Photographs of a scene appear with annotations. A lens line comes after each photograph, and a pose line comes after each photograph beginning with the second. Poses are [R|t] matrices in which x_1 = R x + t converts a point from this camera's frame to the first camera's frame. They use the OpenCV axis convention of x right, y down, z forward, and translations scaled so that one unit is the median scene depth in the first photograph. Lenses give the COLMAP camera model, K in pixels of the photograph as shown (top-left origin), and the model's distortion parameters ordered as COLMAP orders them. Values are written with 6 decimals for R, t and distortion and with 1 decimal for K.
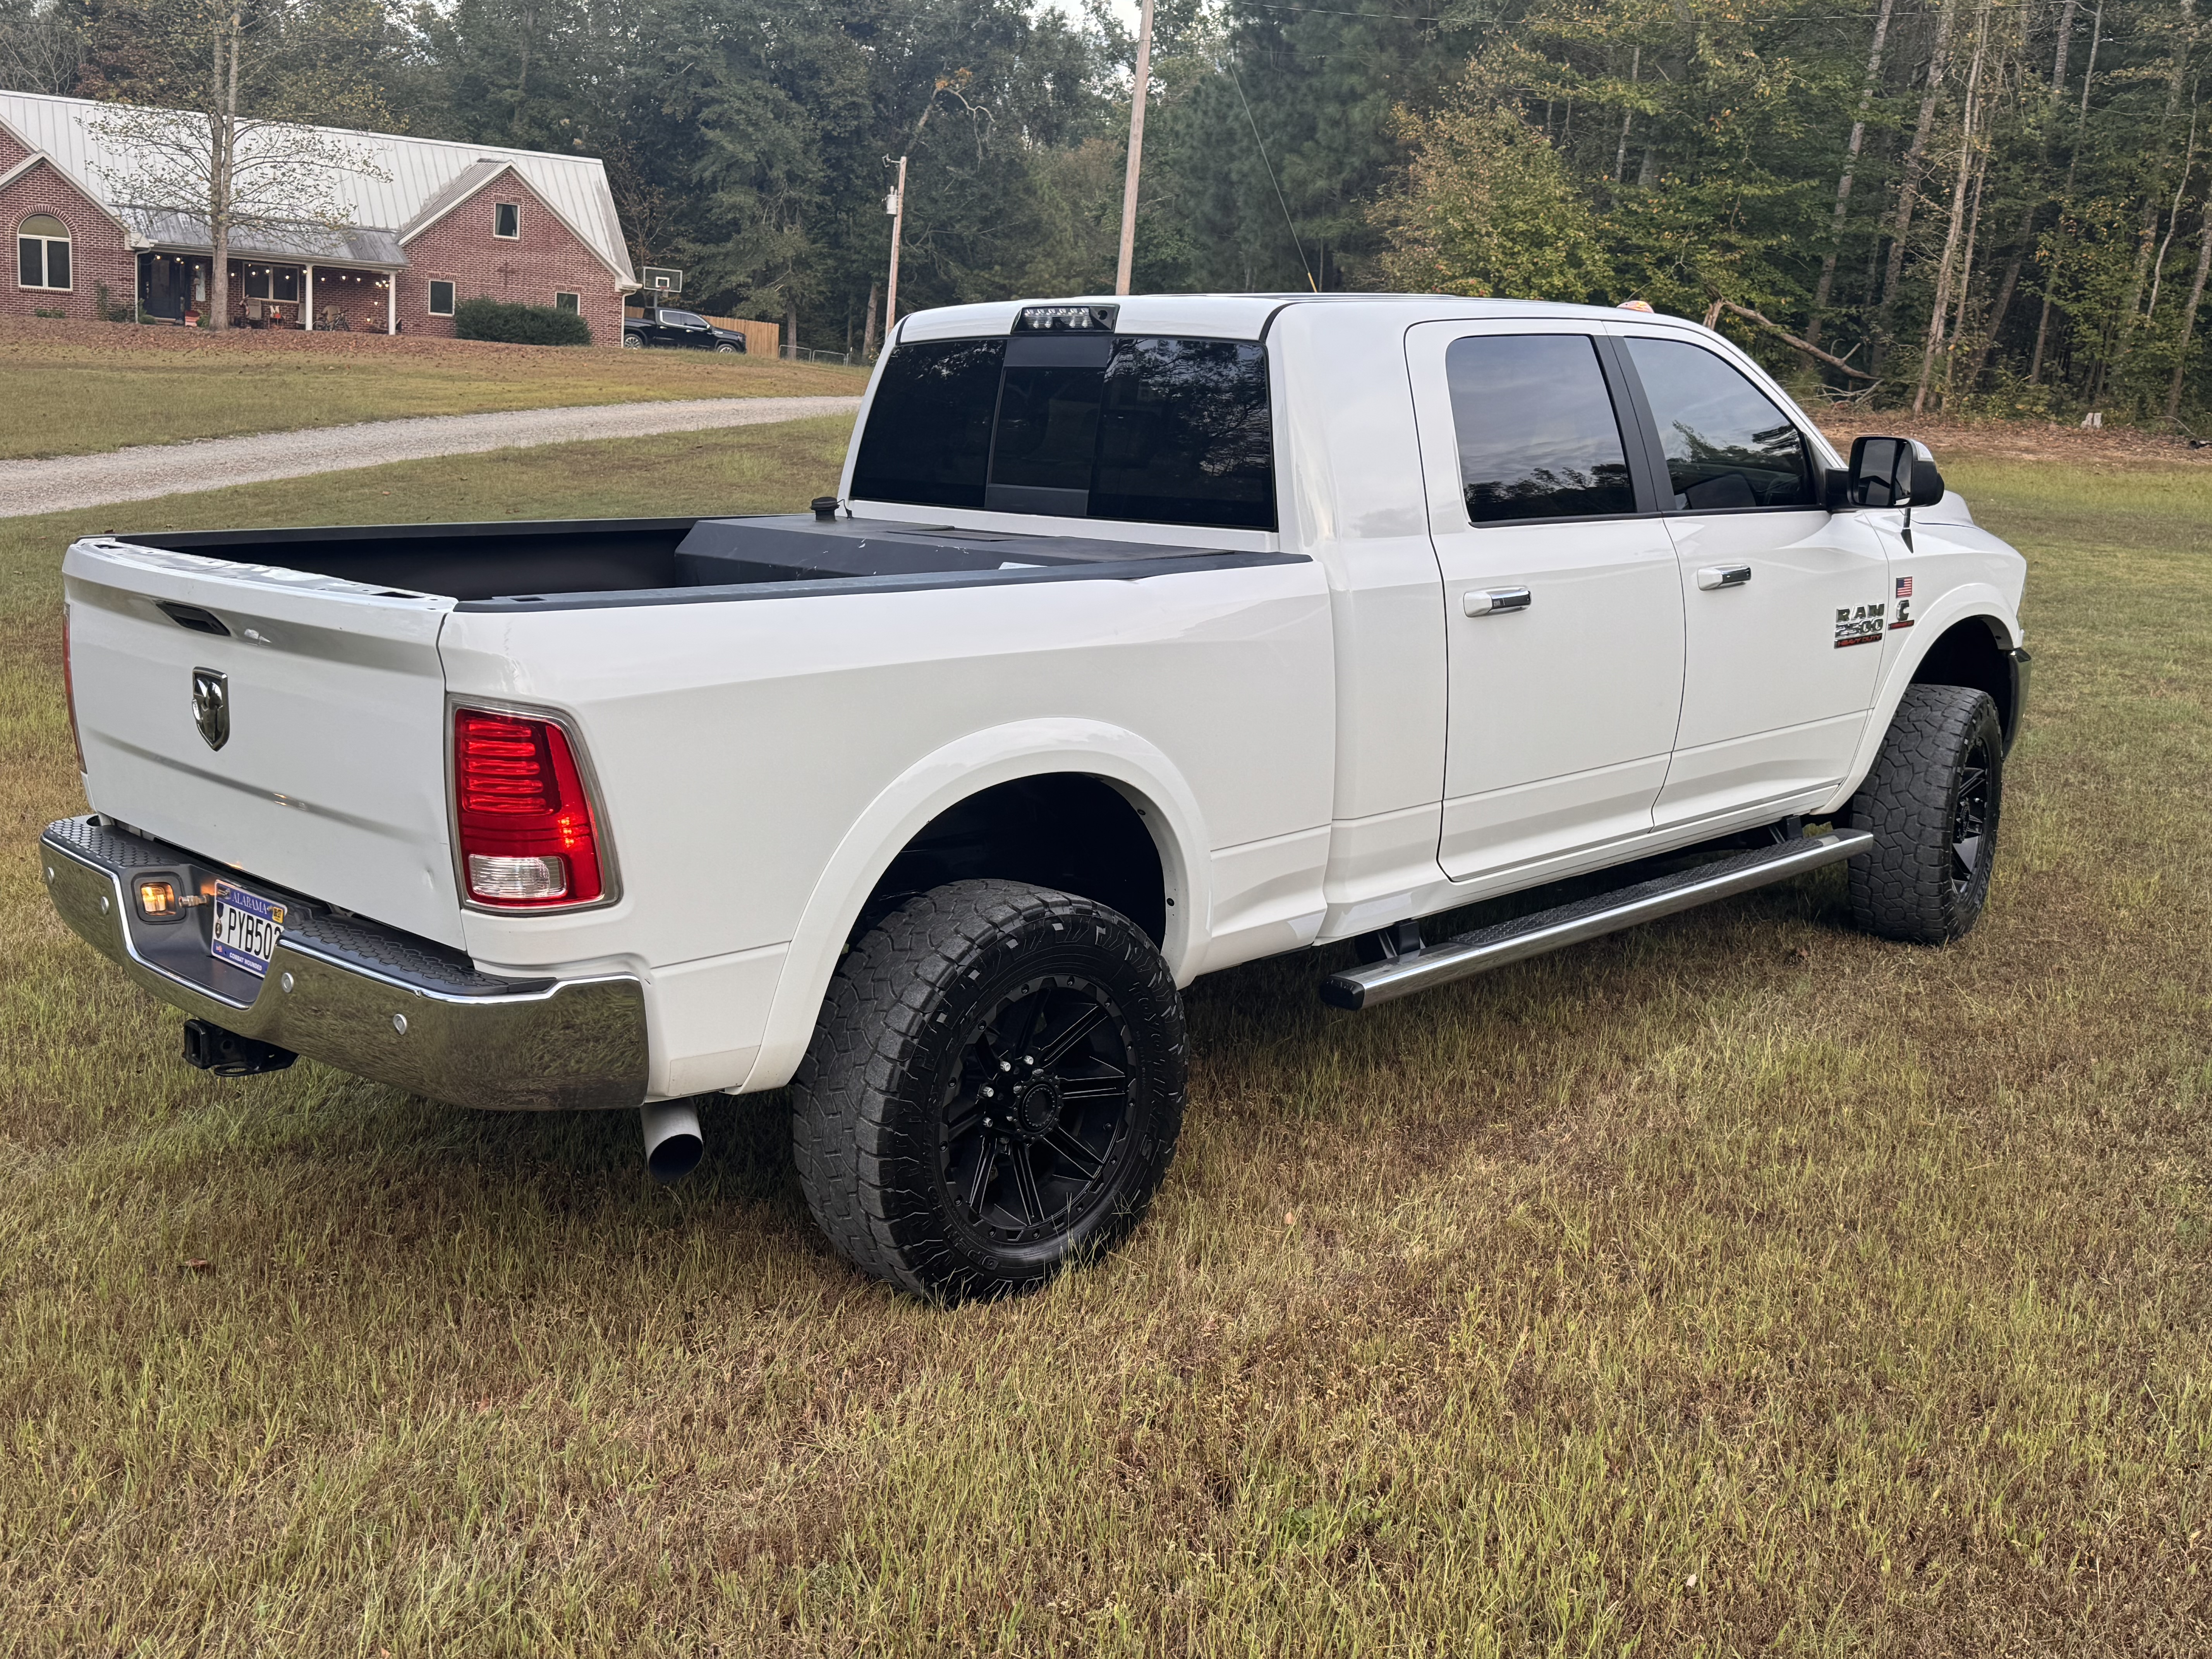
lens RADIAL K [[2145.6, 0, 1106.0], [0, 2145.6, 829.5], [0, 0, 1]] dist [0.157285, -0.366474]
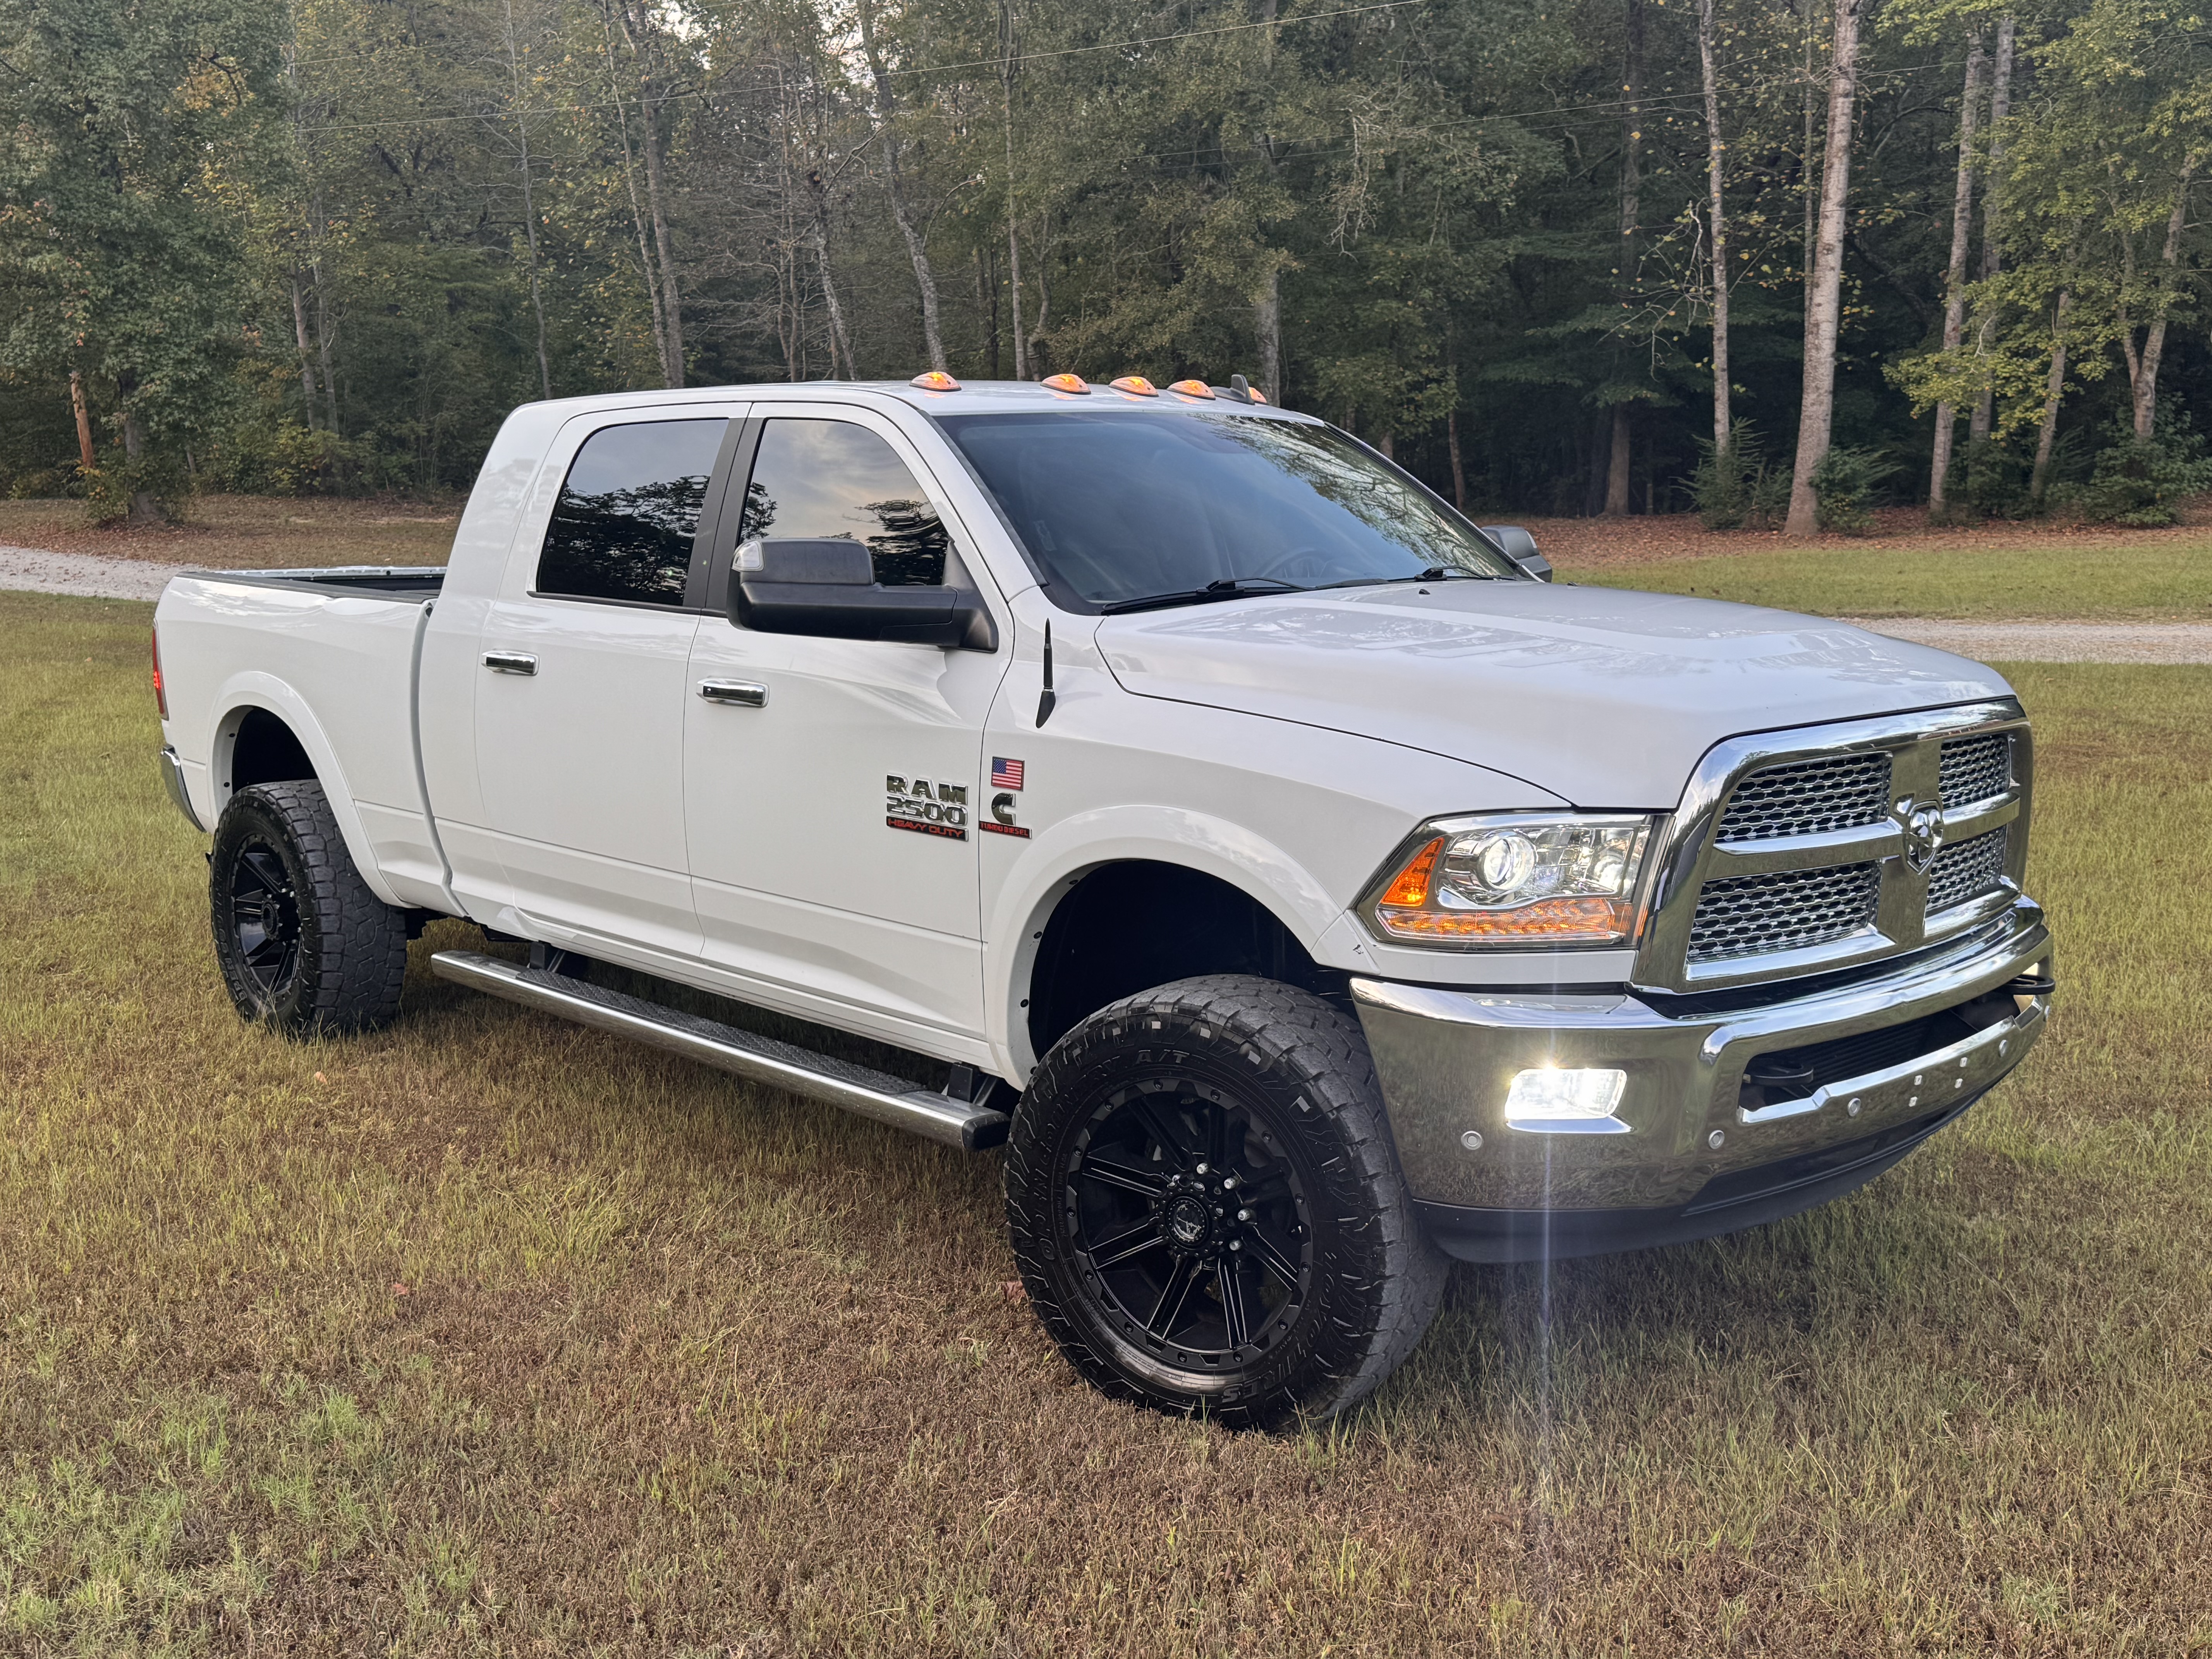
lens RADIAL K [[2145.6, 0, 1106.0], [0, 2145.6, 829.5], [0, 0, 1]] dist [0.157285, -0.366474]
pose [[-0.000712, 0.143895, -0.989593, 1.241183], [-0.211868, 0.967106, 0.140777, -0.235328], [0.977298, 0.209763, 0.029798, 1.226202]]
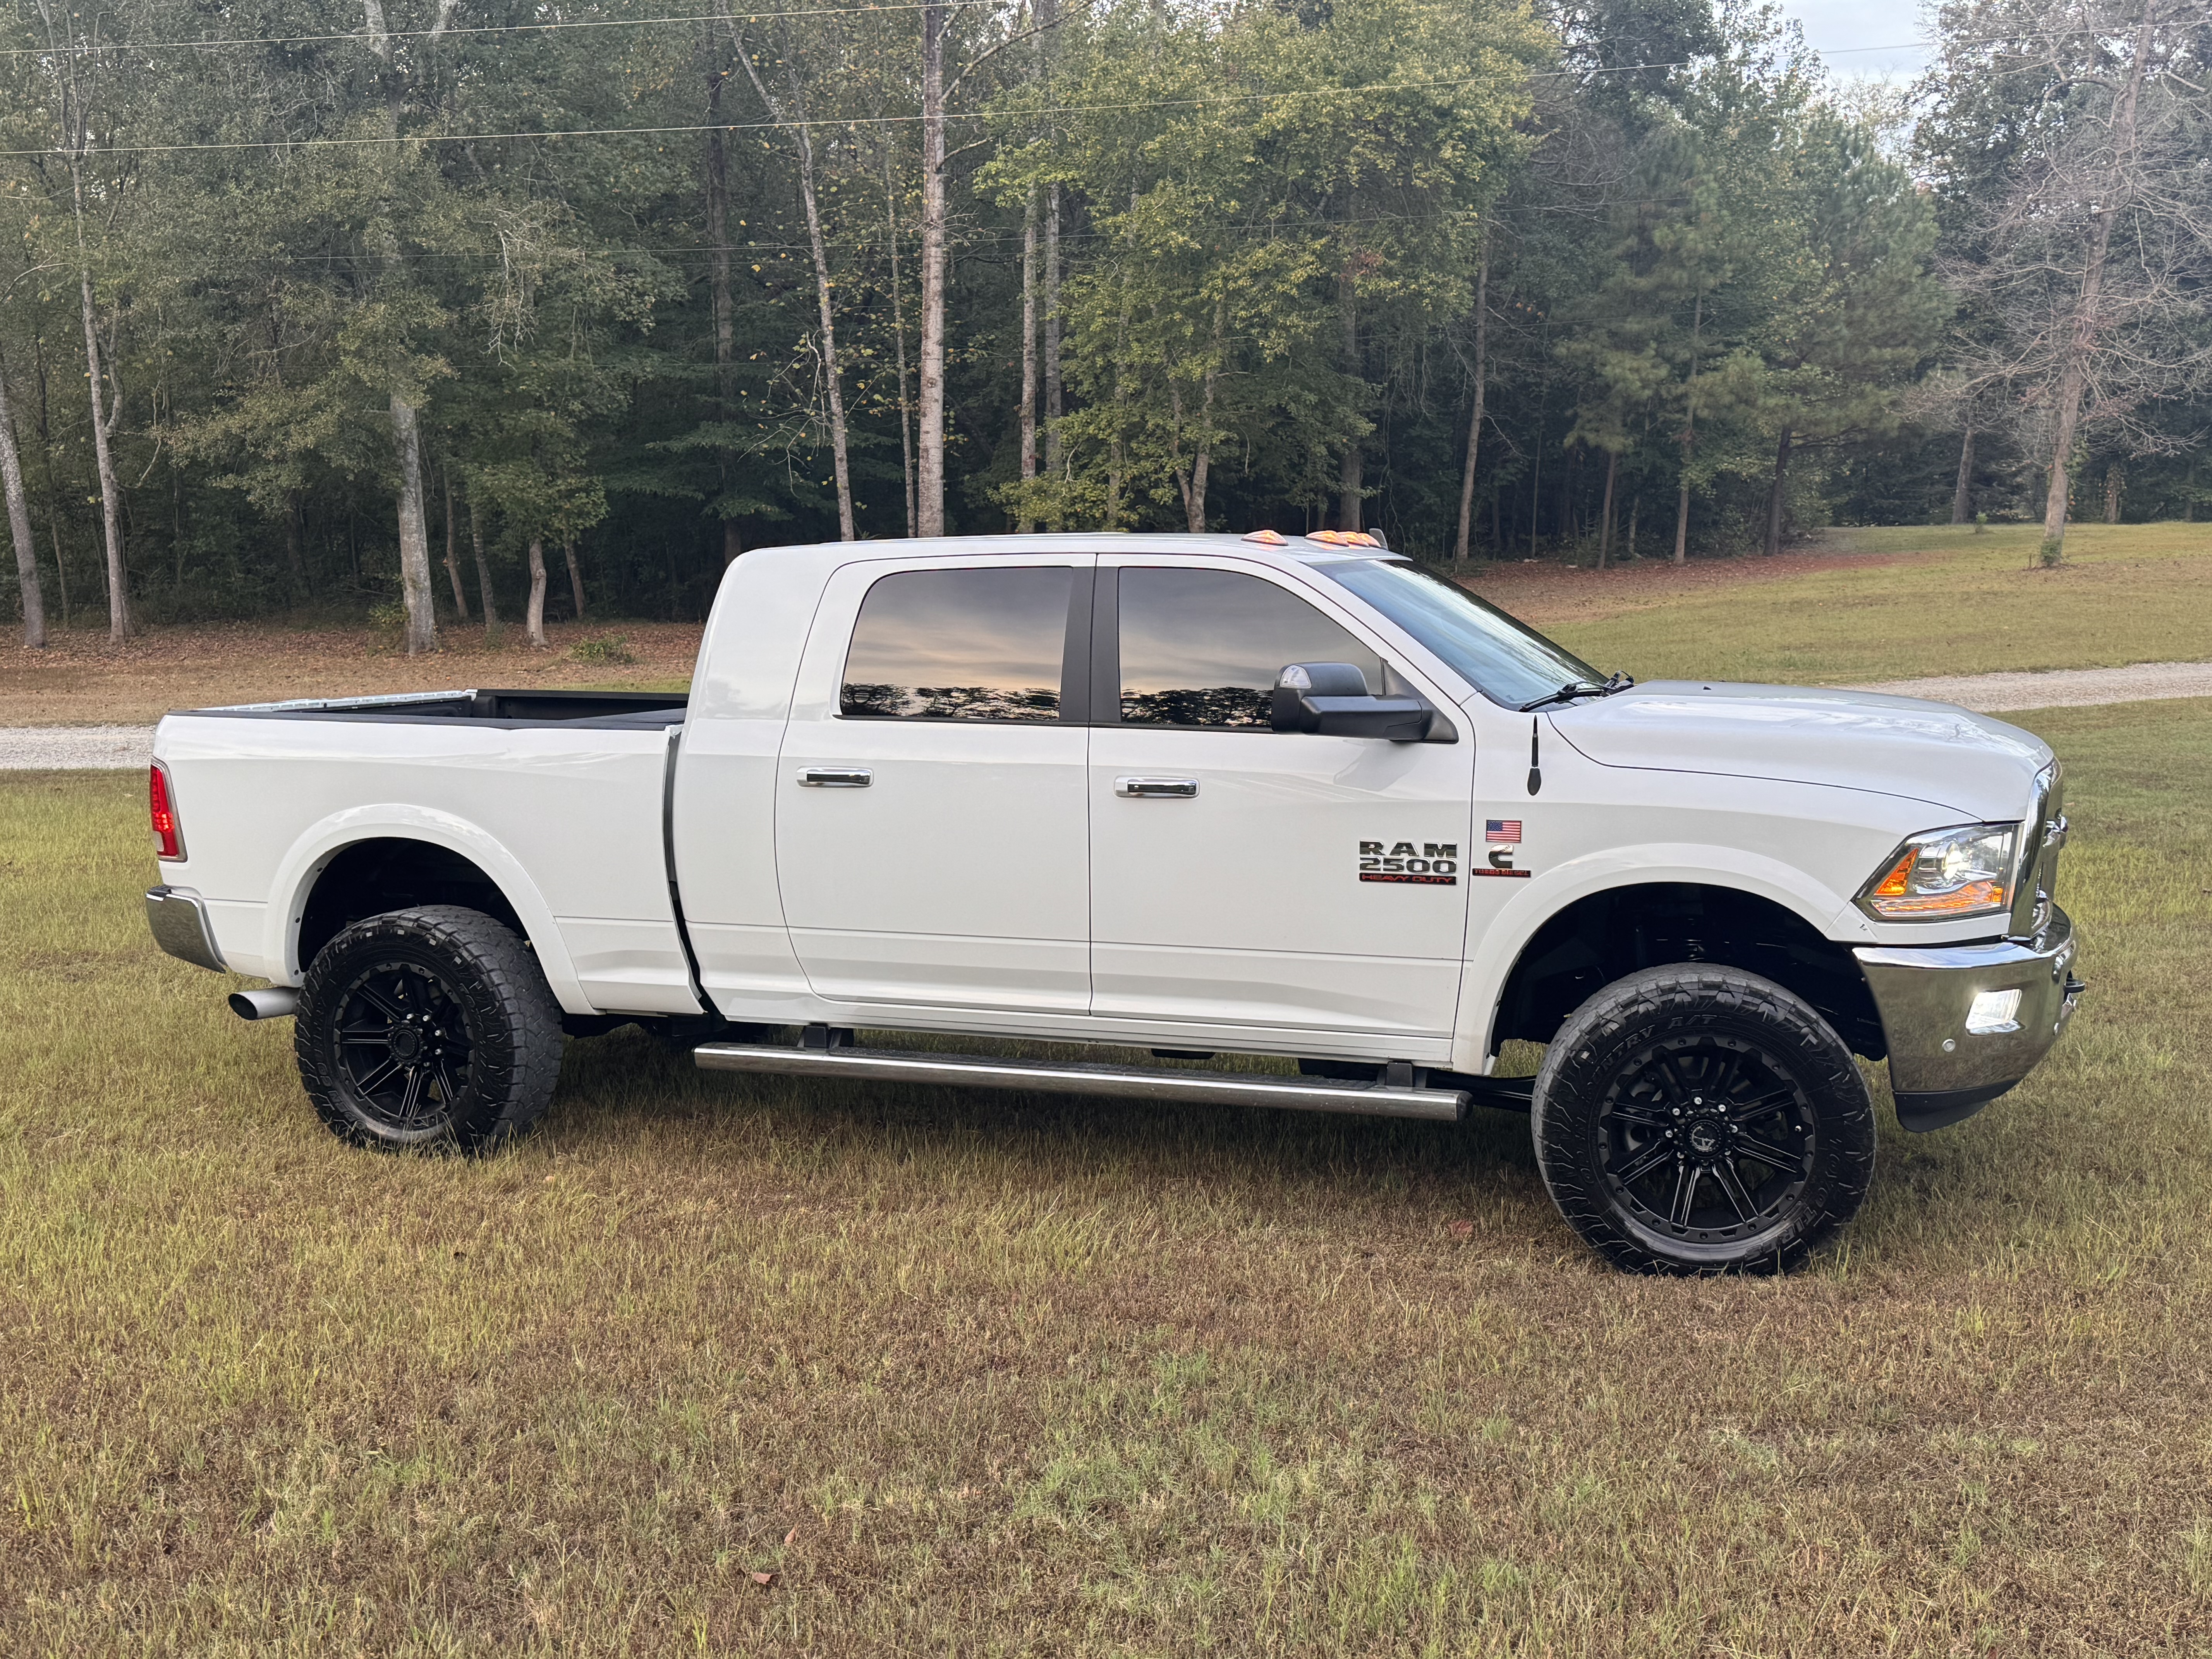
lens RADIAL K [[2145.6, 0, 1106.0], [0, 2145.6, 829.5], [0, 0, 1]] dist [0.157285, -0.366474]
pose [[0.453824, 0.084674, -0.887059, 1.313640], [-0.177780, 0.984066, 0.002980, -0.103508], [0.873177, 0.156349, 0.461646, 0.536663]]
